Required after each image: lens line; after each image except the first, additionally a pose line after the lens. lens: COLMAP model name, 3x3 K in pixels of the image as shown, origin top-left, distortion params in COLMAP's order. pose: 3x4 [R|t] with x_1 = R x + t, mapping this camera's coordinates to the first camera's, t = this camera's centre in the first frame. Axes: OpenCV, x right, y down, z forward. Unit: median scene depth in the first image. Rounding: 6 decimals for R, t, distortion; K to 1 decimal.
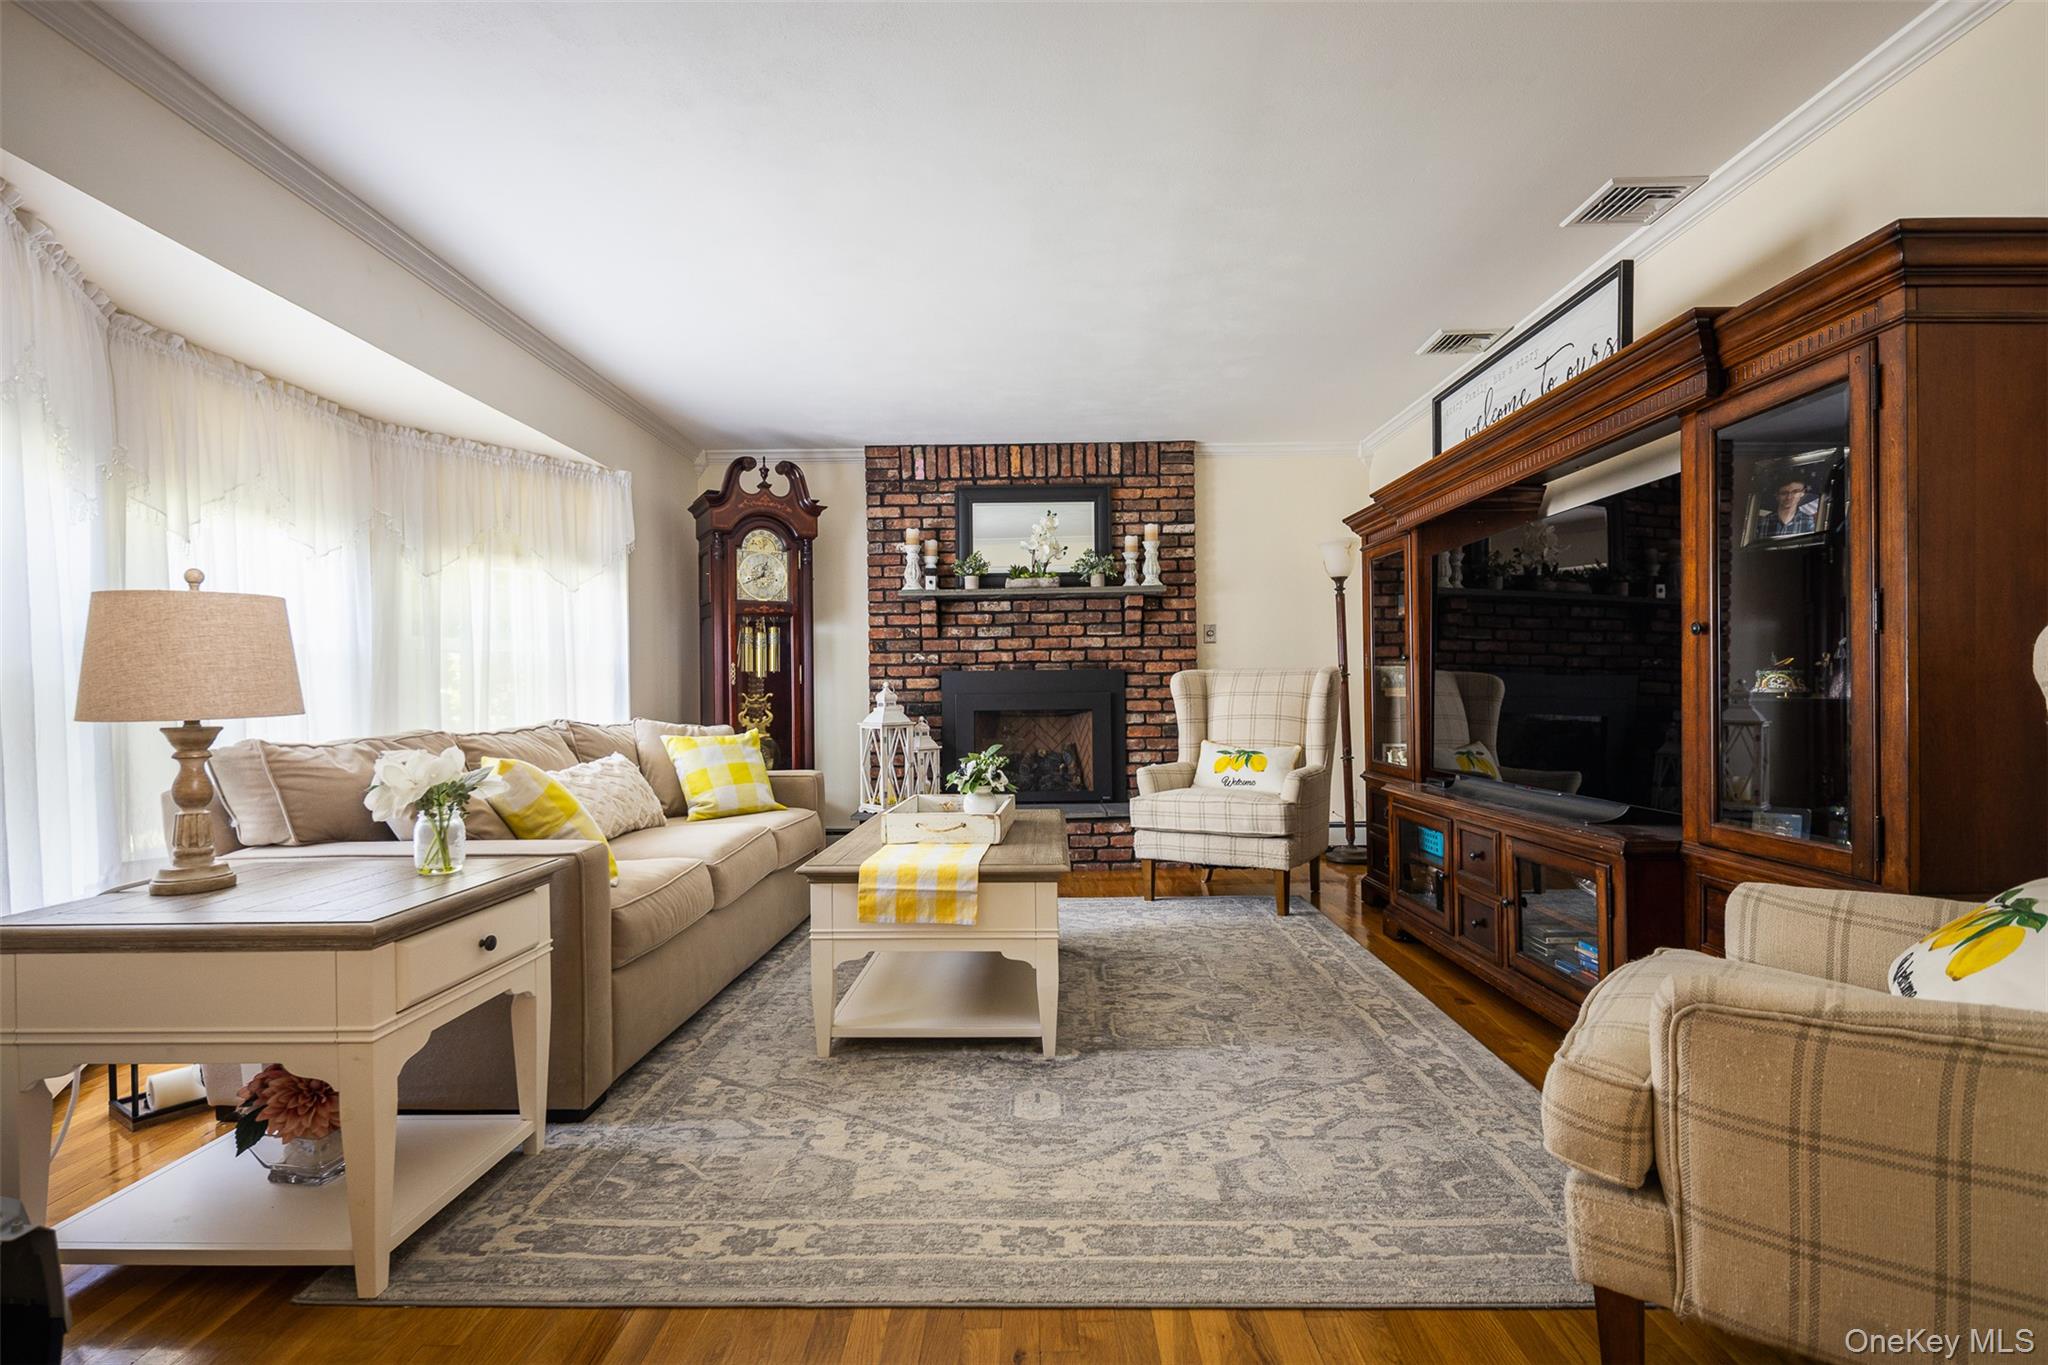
lens RADIAL K [[1104.1, 0, 1022.2], [0, 1104.1, 682.6], [0, 0, 1]] dist [0.007437, -0.005252]
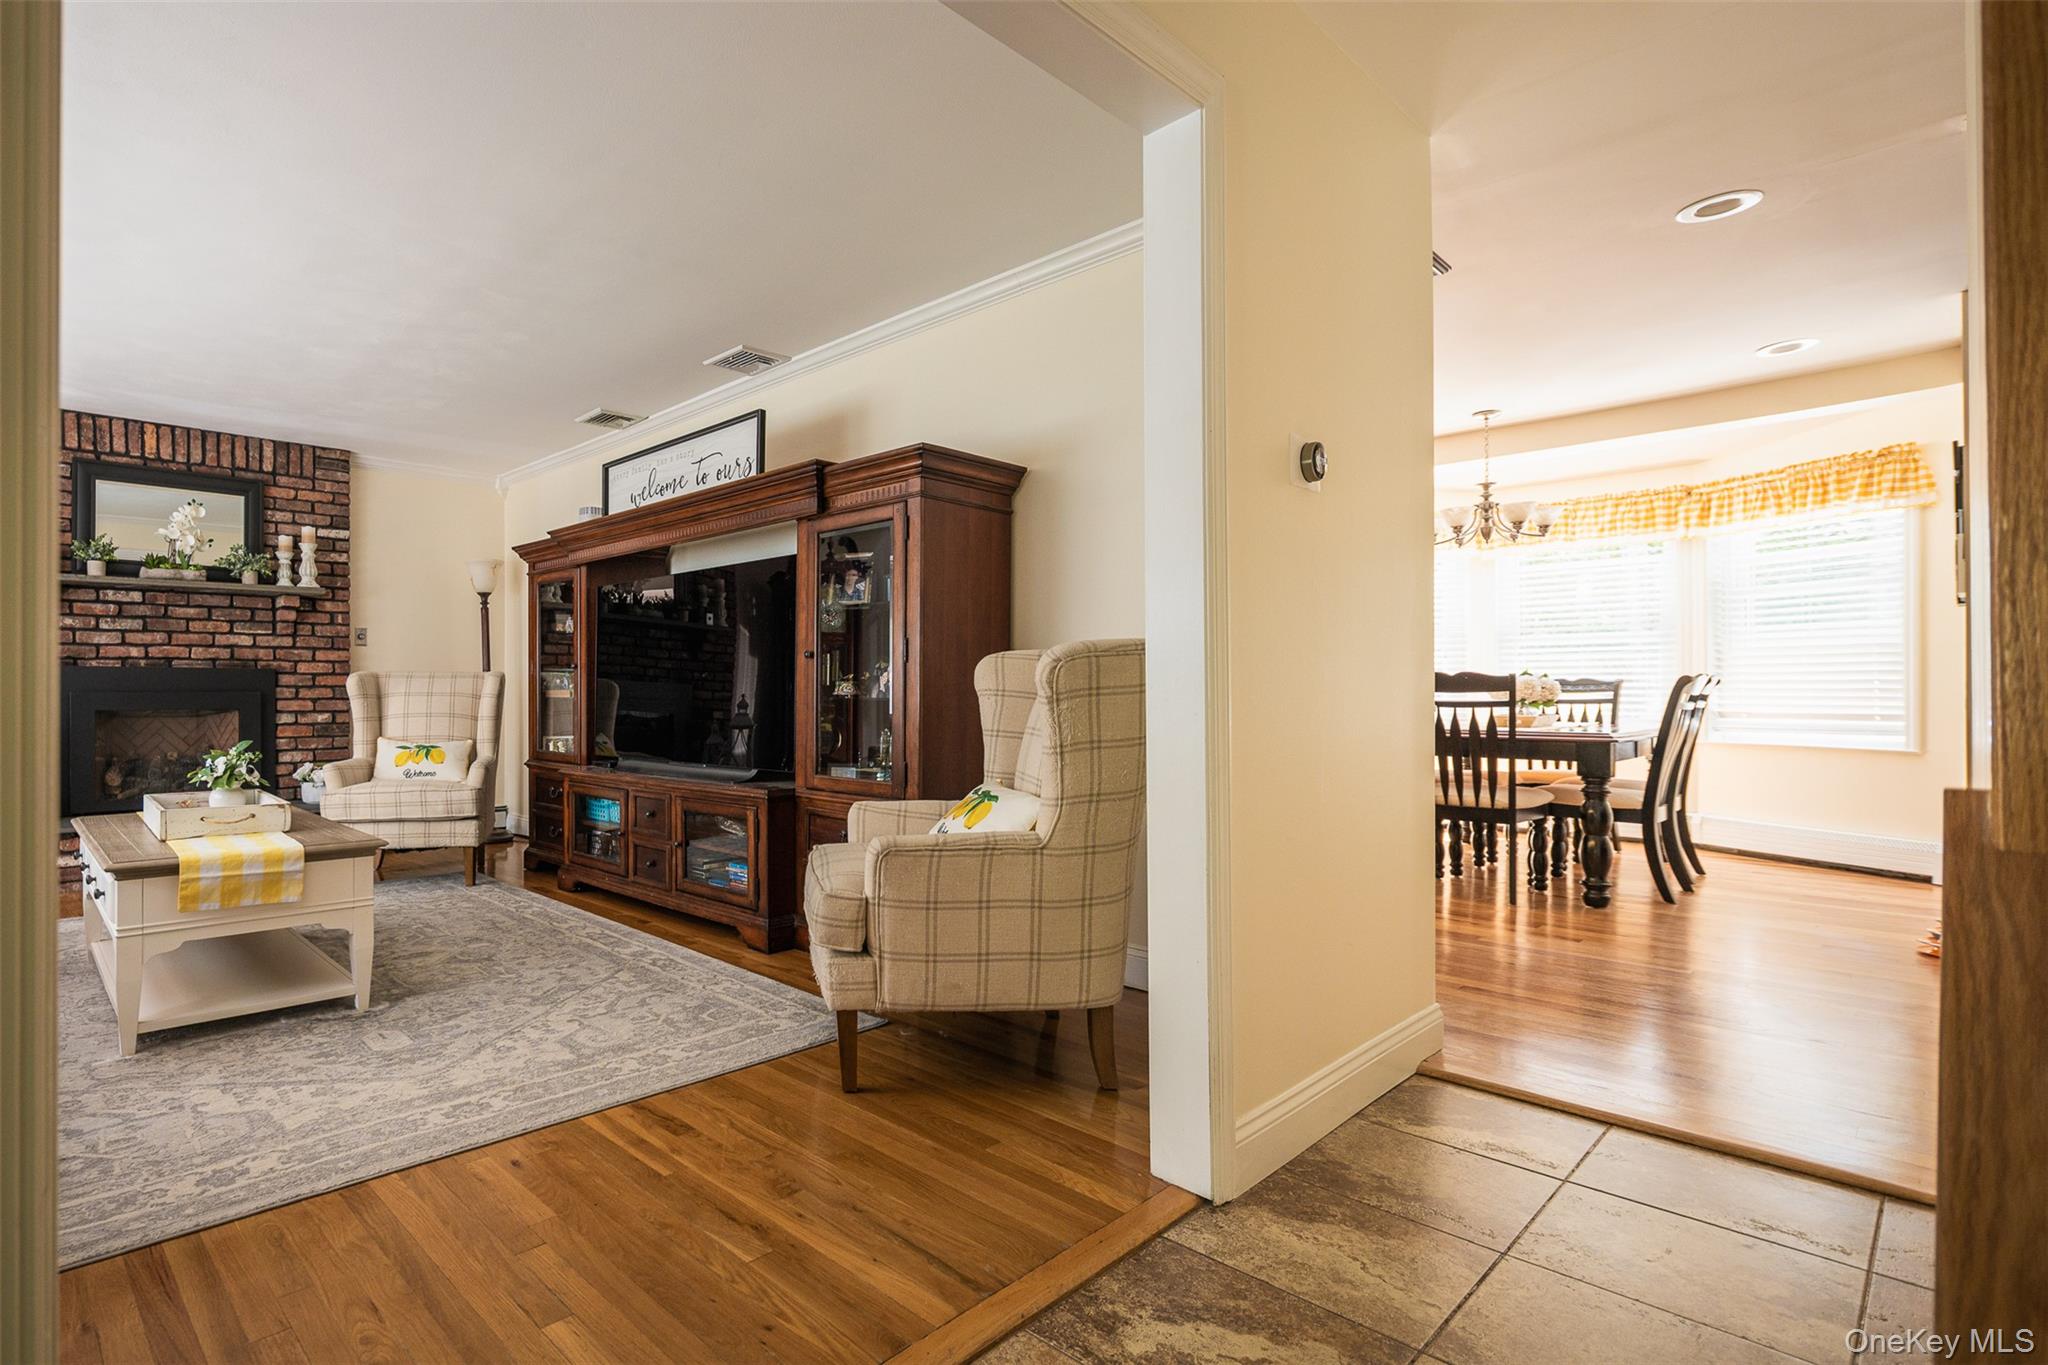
lens RADIAL K [[973.2, 0, 1021.5], [0, 973.2, 687.3], [0, 0, 1]] dist [0.002773, 0.000650]
pose [[0.635832, 0.012656, 0.771724, -0.273259], [-0.011798, 0.999908, -0.006677, 0.004438], [-0.771737, -0.004859, 0.635923, -0.134391]]
